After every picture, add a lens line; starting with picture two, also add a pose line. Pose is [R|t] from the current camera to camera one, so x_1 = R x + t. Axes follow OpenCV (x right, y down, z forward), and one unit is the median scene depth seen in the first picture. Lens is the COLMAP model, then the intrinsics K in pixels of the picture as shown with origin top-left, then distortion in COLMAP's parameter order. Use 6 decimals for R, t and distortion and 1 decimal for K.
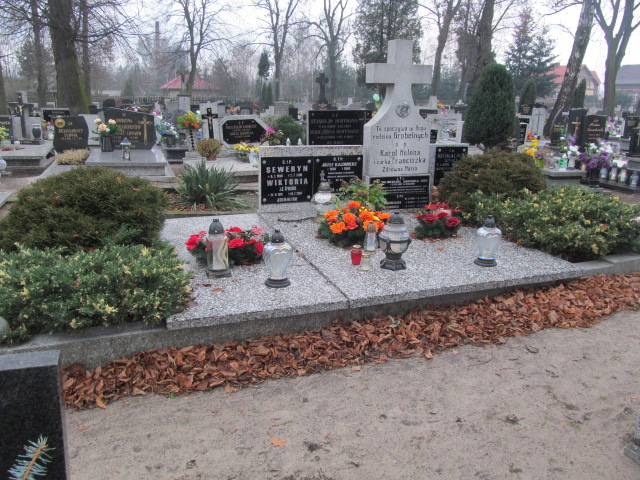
lens RADIAL K [[531.6, 0, 321.6], [0, 531.6, 239.4], [0, 0, 1]] dist [-0.054017, 0.023794]
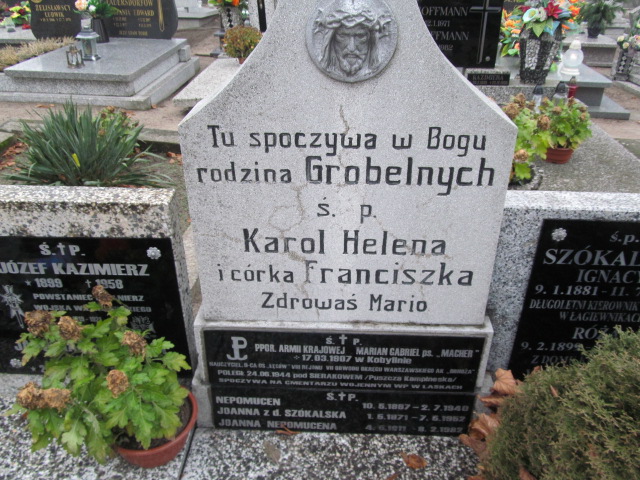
lens RADIAL K [[531.6, 0, 323.4], [0, 531.6, 241.3], [0, 0, 1]] dist [-0.054017, 0.023794]
pose [[0.926210, 0.179945, -0.331294, 0.220172], [-0.092967, 0.960618, 0.261858, -0.227979], [0.365367, -0.211736, 0.906463, 0.822655]]
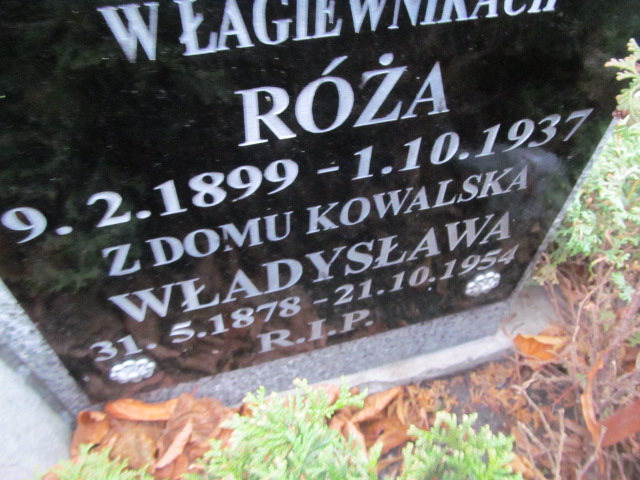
lens RADIAL K [[531.6, 0, 321.7], [0, 531.6, 238.7], [0, 0, 1]] dist [-0.054017, 0.023794]
pose [[0.997820, 0.063340, -0.018551, 0.266227], [-0.039609, 0.799504, 0.599353, -0.150641], [0.052795, -0.597312, 0.800270, 1.043721]]
